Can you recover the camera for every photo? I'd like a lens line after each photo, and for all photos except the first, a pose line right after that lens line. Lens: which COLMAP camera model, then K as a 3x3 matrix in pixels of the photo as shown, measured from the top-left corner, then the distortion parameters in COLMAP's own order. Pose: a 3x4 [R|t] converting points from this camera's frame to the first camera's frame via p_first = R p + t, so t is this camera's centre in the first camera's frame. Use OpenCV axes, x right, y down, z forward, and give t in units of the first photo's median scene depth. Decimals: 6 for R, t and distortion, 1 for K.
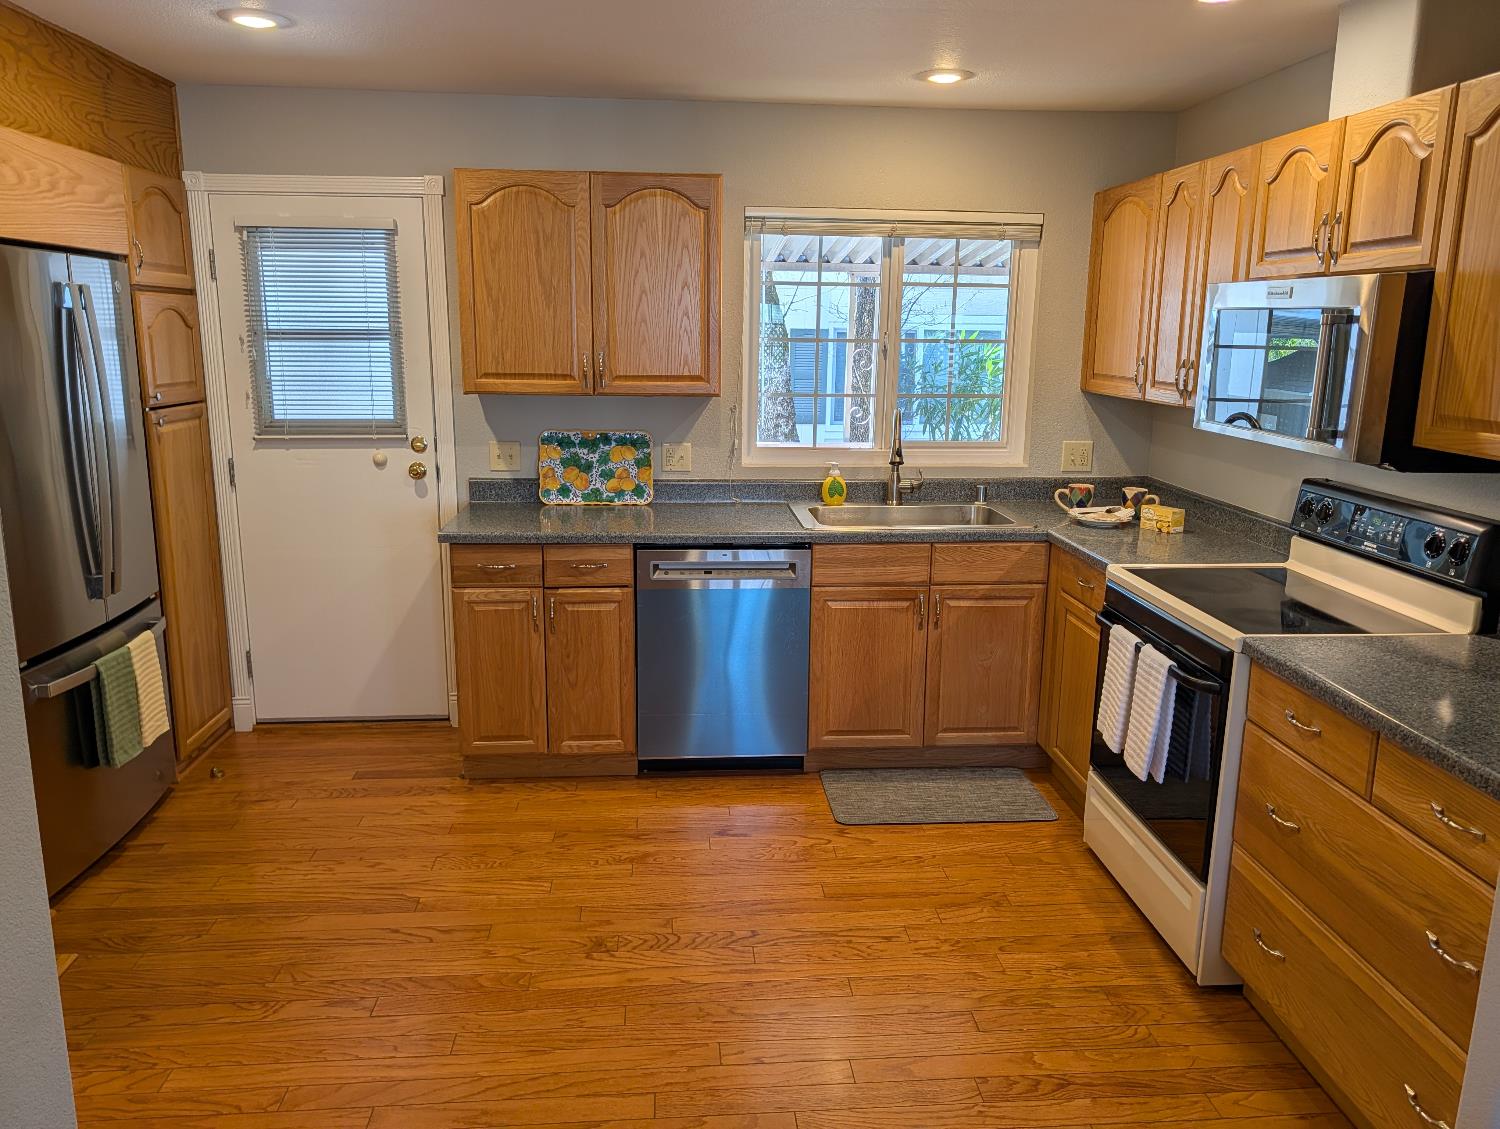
lens RADIAL K [[1124.1, 0, 750.0], [0, 1124.1, 564.5], [0, 0, 1]] dist [0.071552, -0.071603]
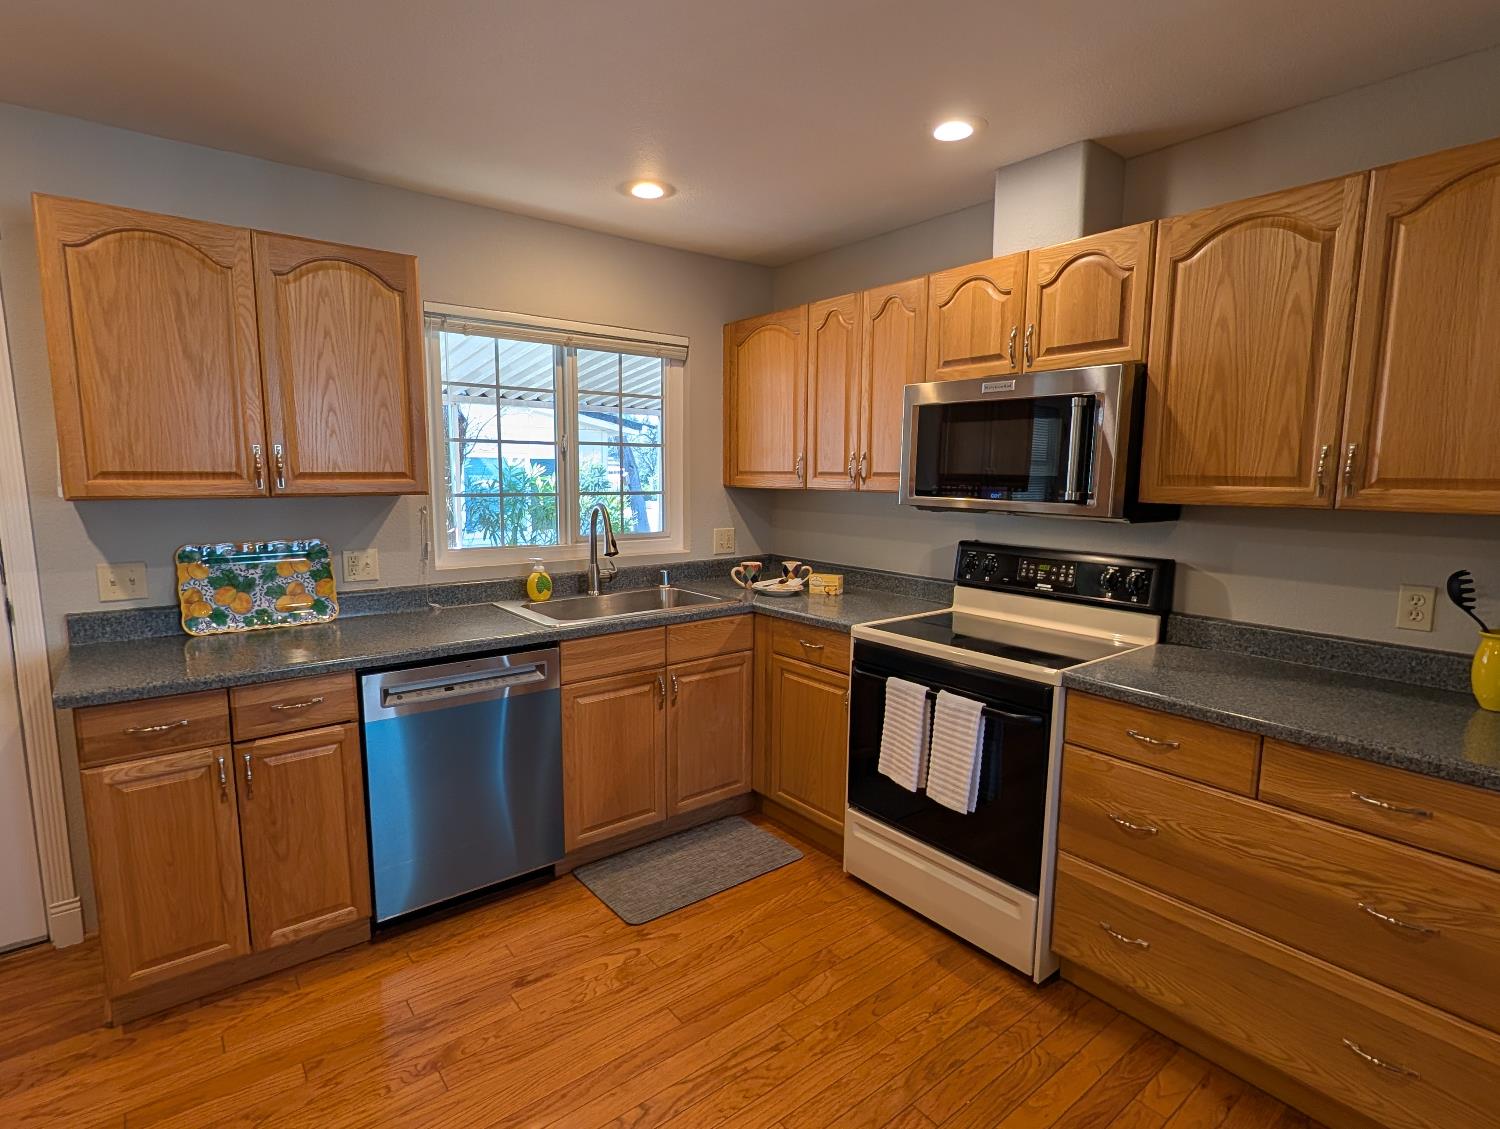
lens RADIAL K [[784.4, 0, 749.0], [0, 784.4, 577.8], [0, 0, 1]] dist [0.002282, 0.001935]
pose [[0.827396, -0.084985, 0.555152, -0.176176], [0.123343, 0.991848, -0.031994, -0.030254], [-0.547908, 0.094945, 0.831133, 0.340703]]
